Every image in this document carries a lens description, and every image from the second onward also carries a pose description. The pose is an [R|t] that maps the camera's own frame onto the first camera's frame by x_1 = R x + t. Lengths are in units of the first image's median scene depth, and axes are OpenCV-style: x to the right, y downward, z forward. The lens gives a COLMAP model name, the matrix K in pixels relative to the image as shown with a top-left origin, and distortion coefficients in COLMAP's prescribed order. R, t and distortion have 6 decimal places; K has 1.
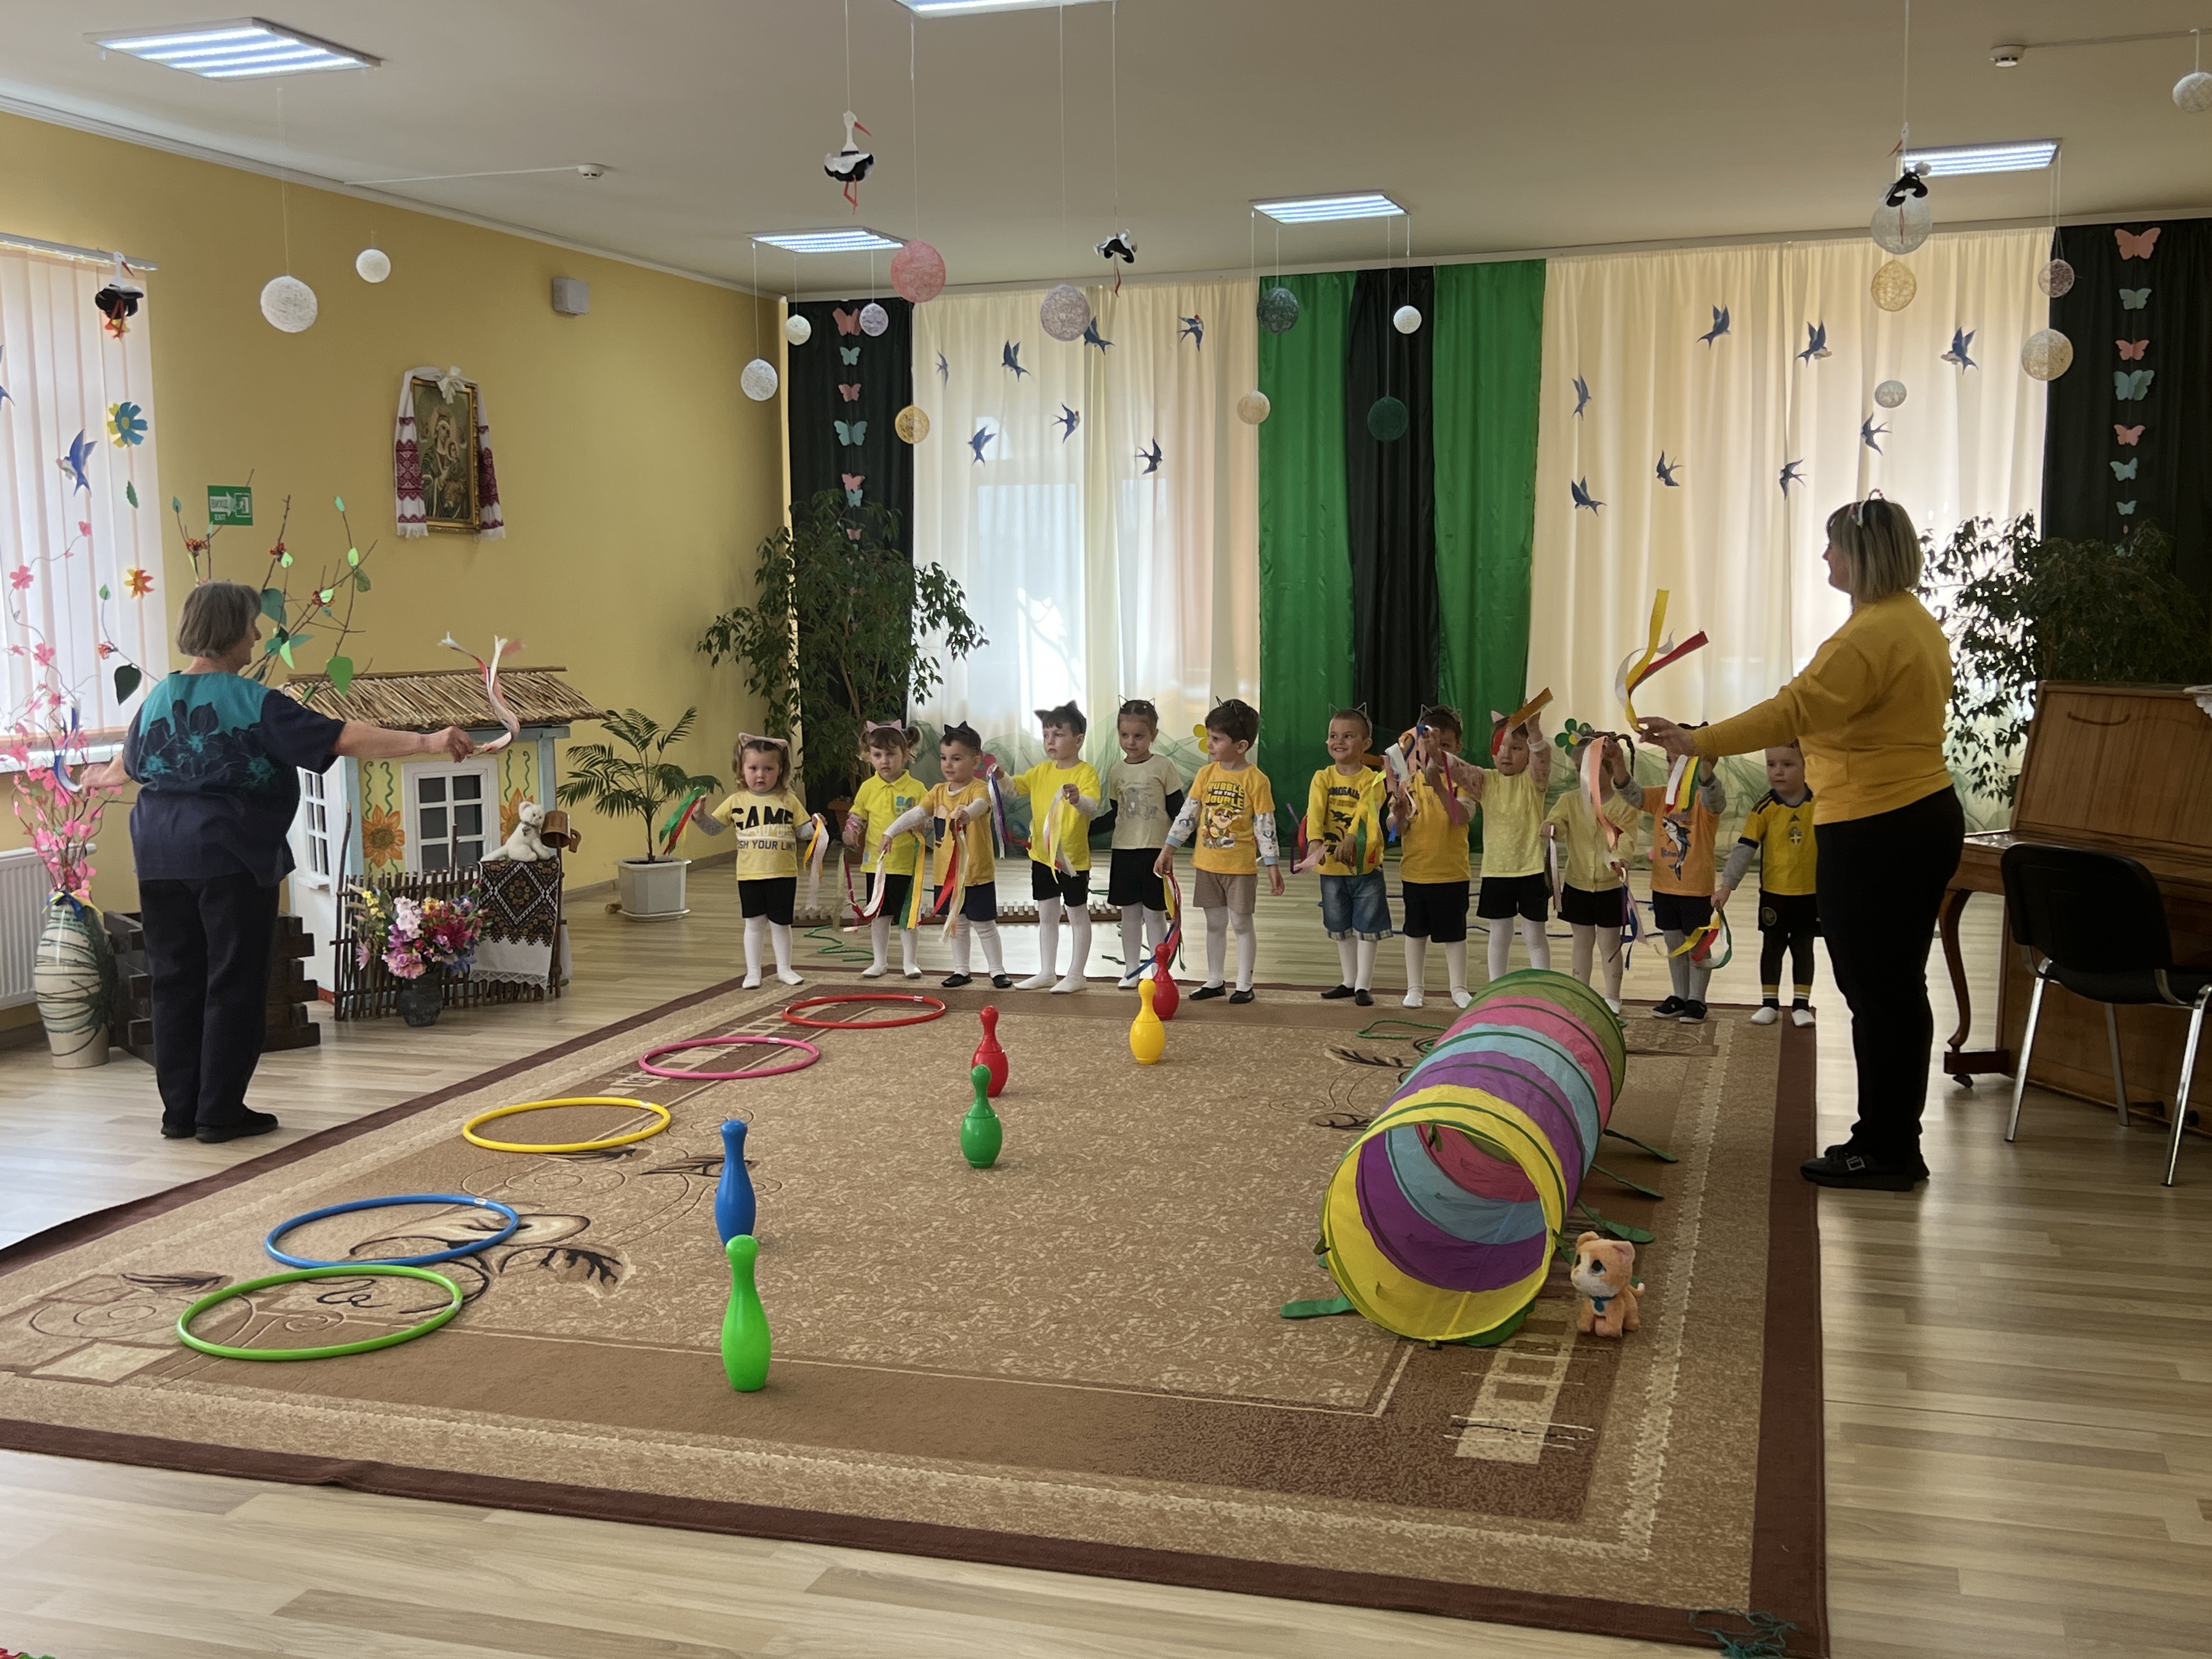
lens RADIAL K [[2293.8, 0, 1121.5], [0, 2293.8, 840.3], [0, 0, 1]] dist [0.081499, 0.000000]
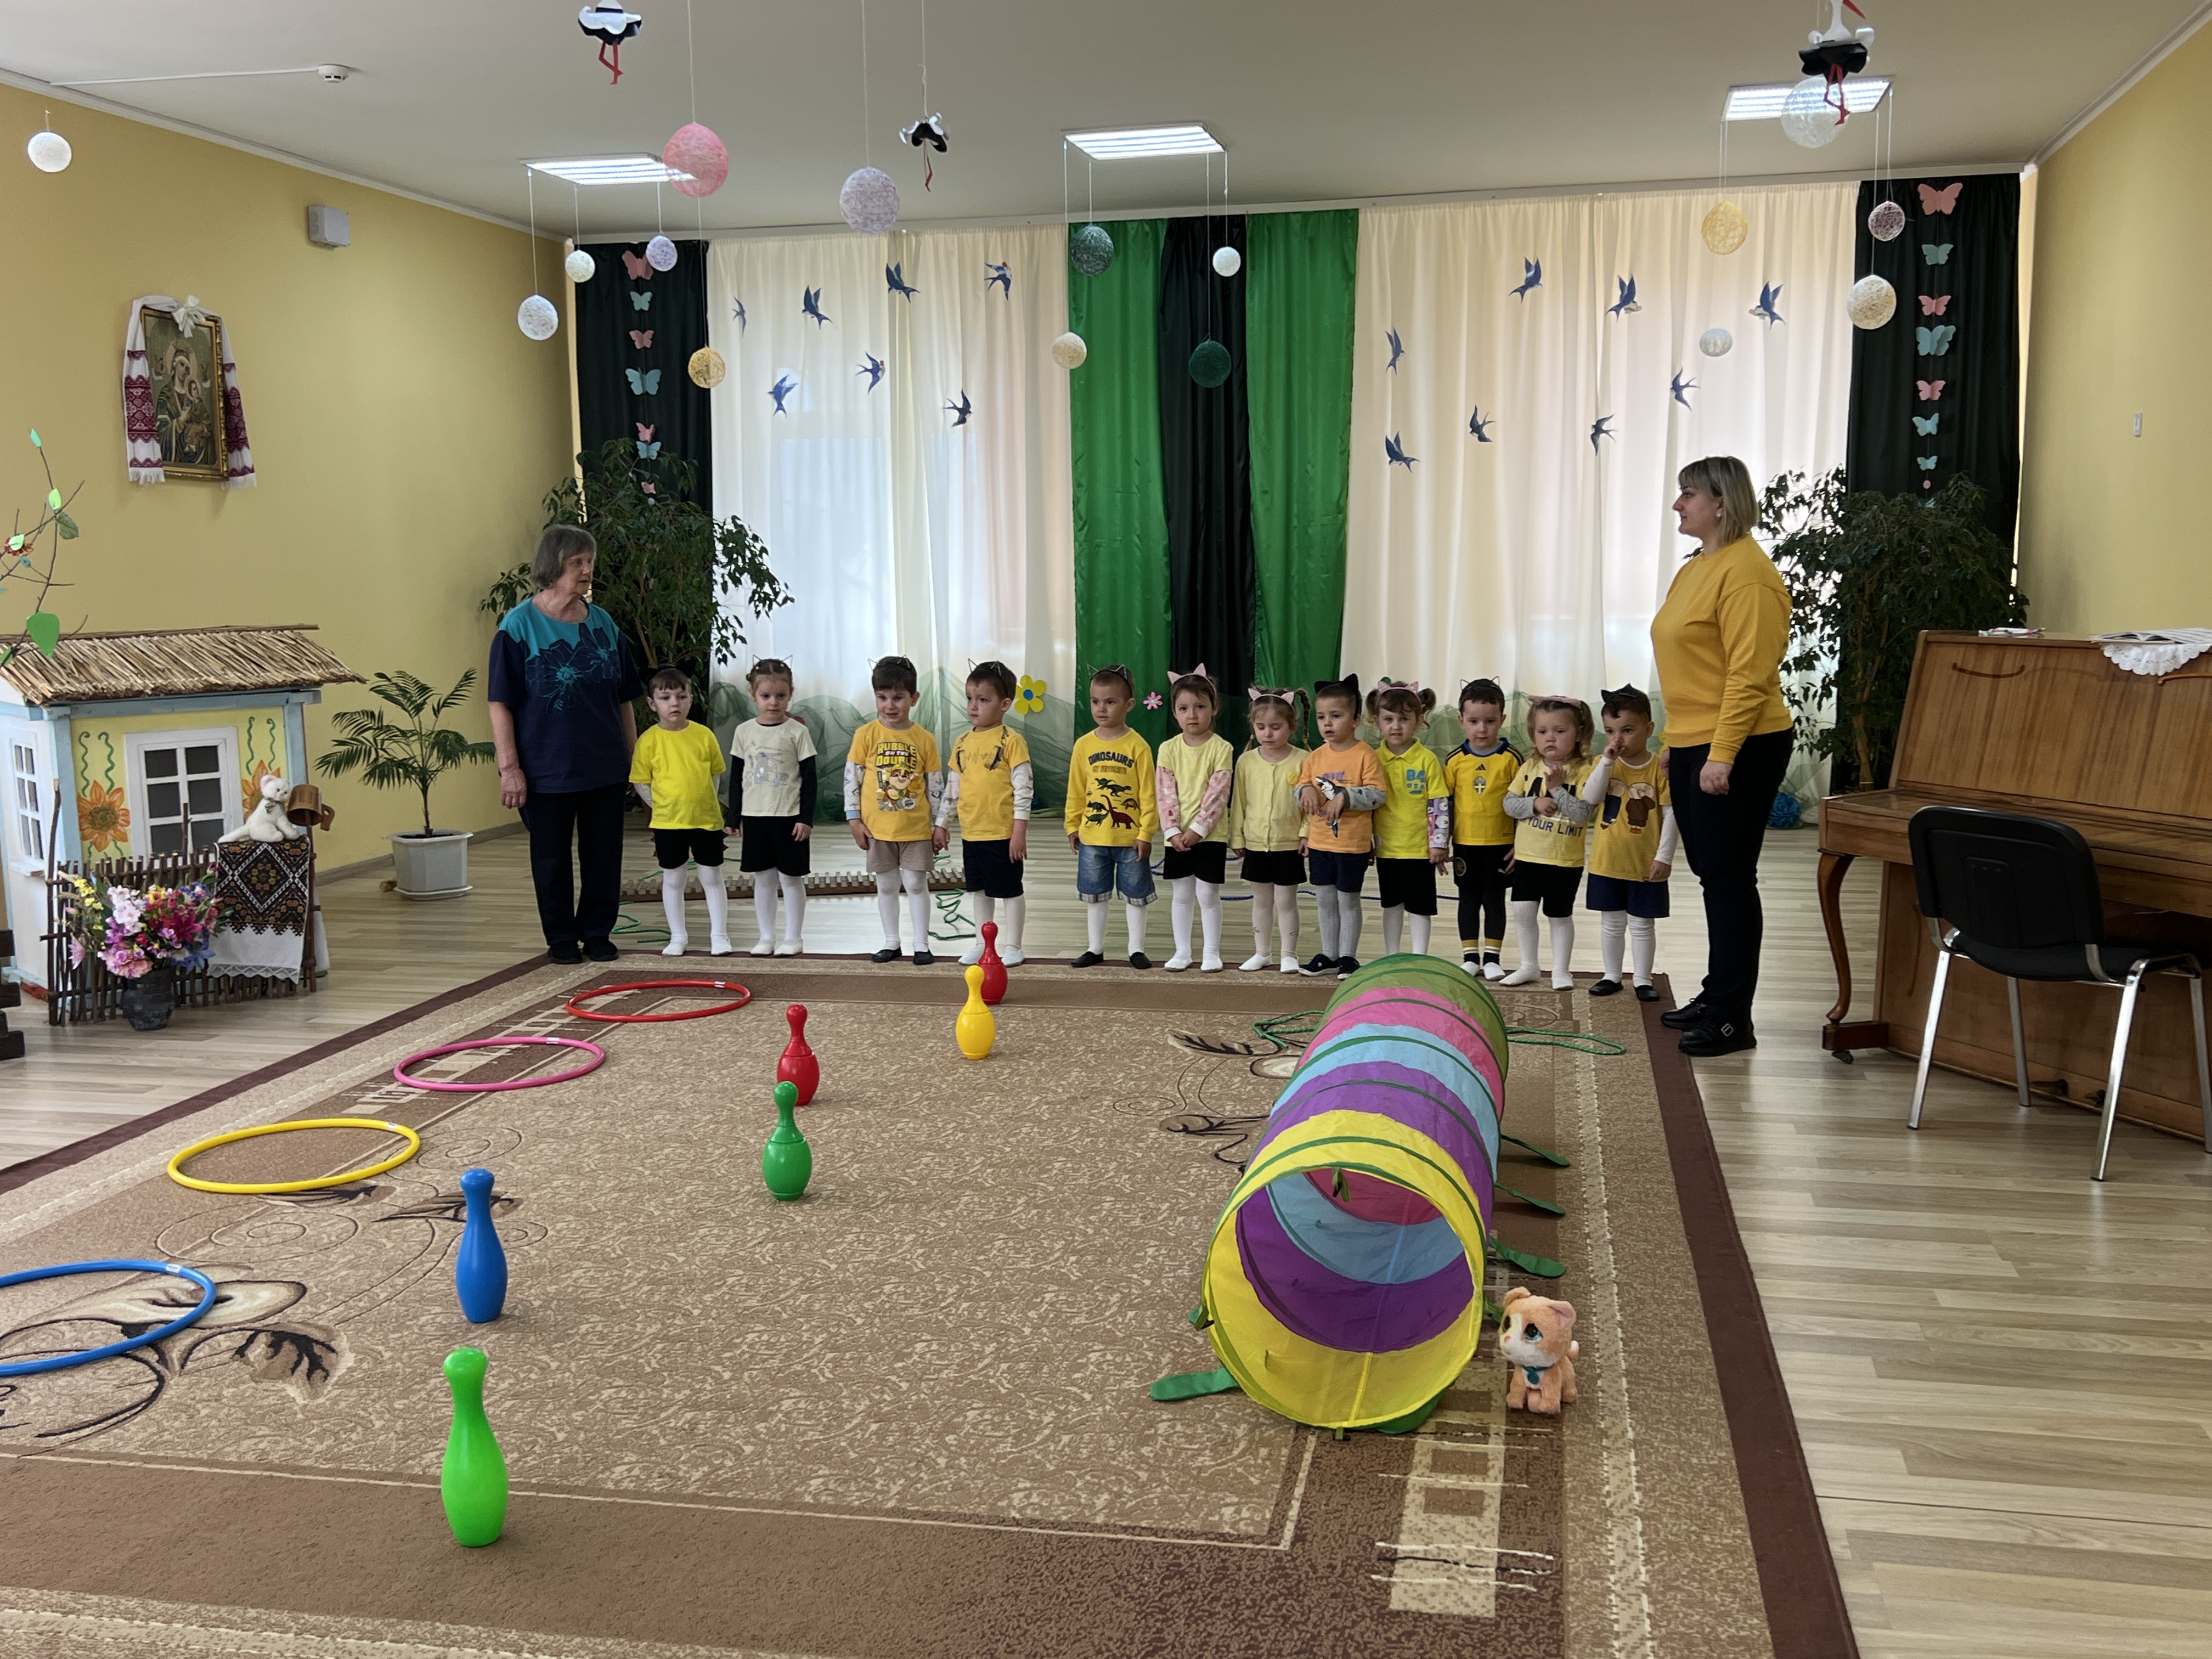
lens RADIAL K [[2122.4, 0, 1139.6], [0, 2122.4, 855.1], [0, 0, 1]] dist [0.046484, 0.000000]
pose [[0.995090, -0.015617, 0.097739, -0.003731], [0.012734, 0.999467, 0.030049, -0.006408], [-0.098156, -0.028657, 0.994758, 0.138626]]
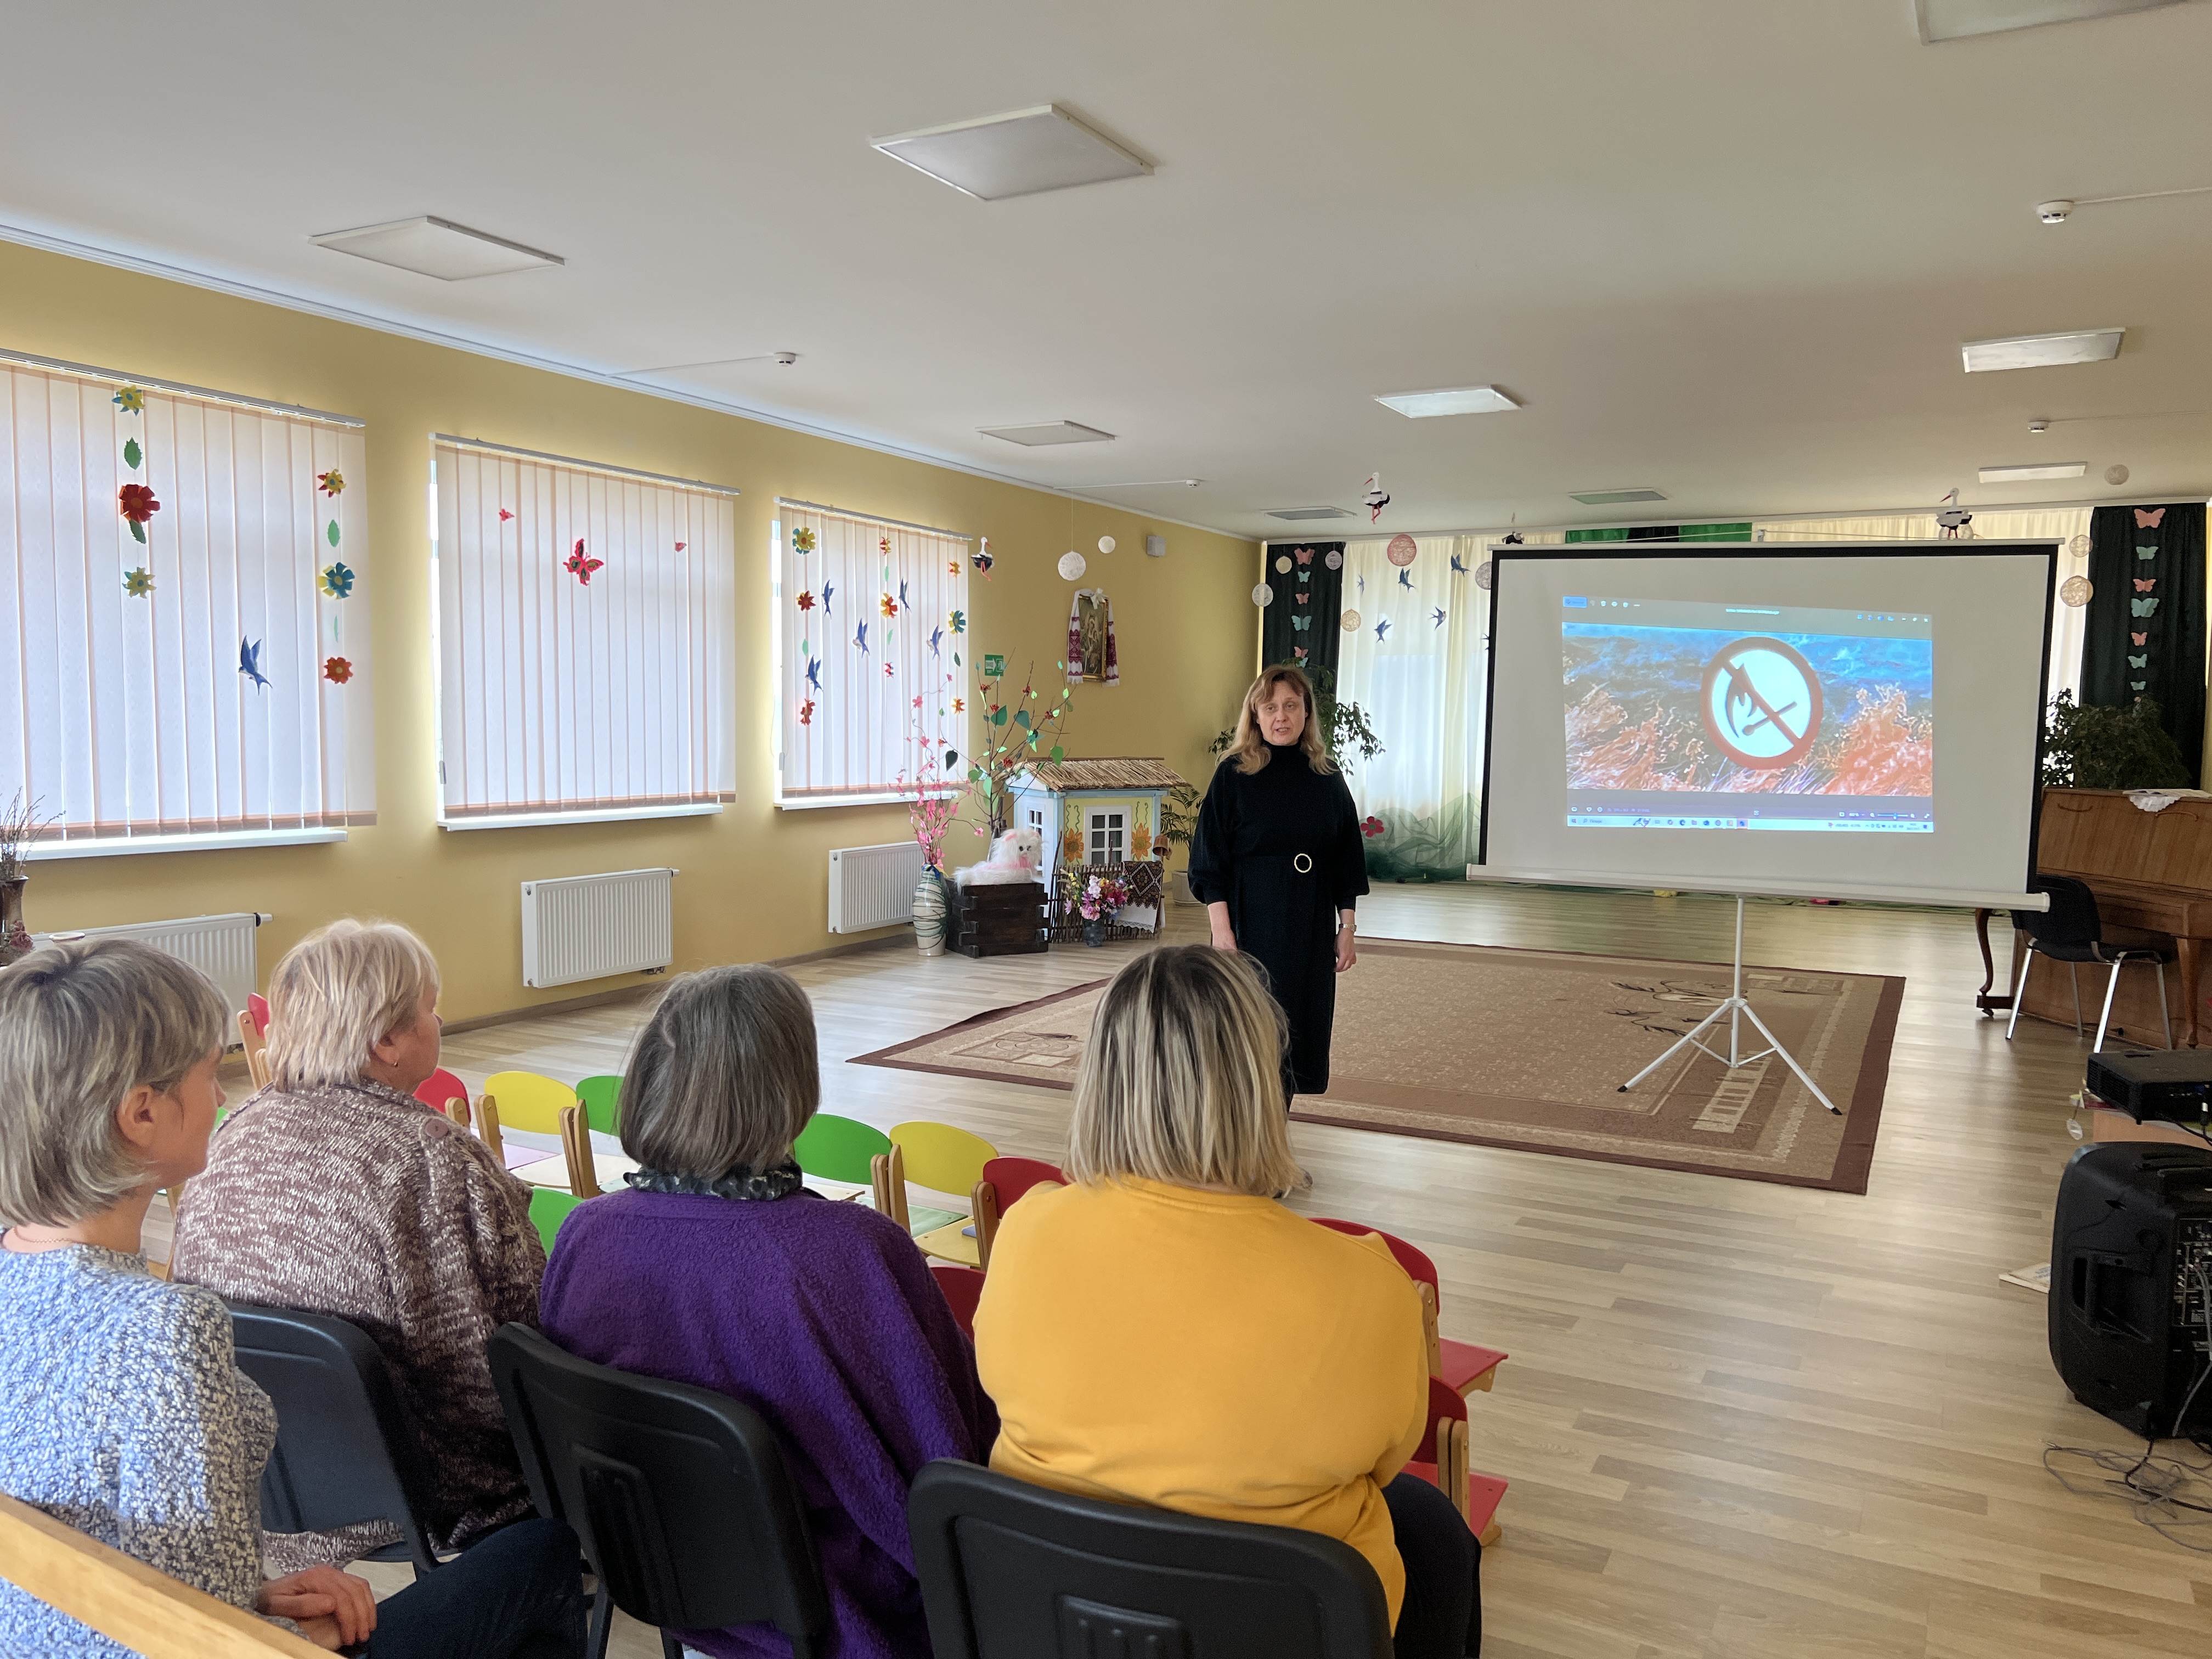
lens RADIAL K [[1658.8, 0, 1087.6], [0, 1658.8, 863.1], [0, 0, 1]] dist [0.028477, -0.027058]
pose [[0.981629, 0.039914, -0.186579, -0.059980], [-0.043963, 0.998878, -0.017613, 0.034766], [0.185667, 0.025492, 0.982282, -0.294643]]
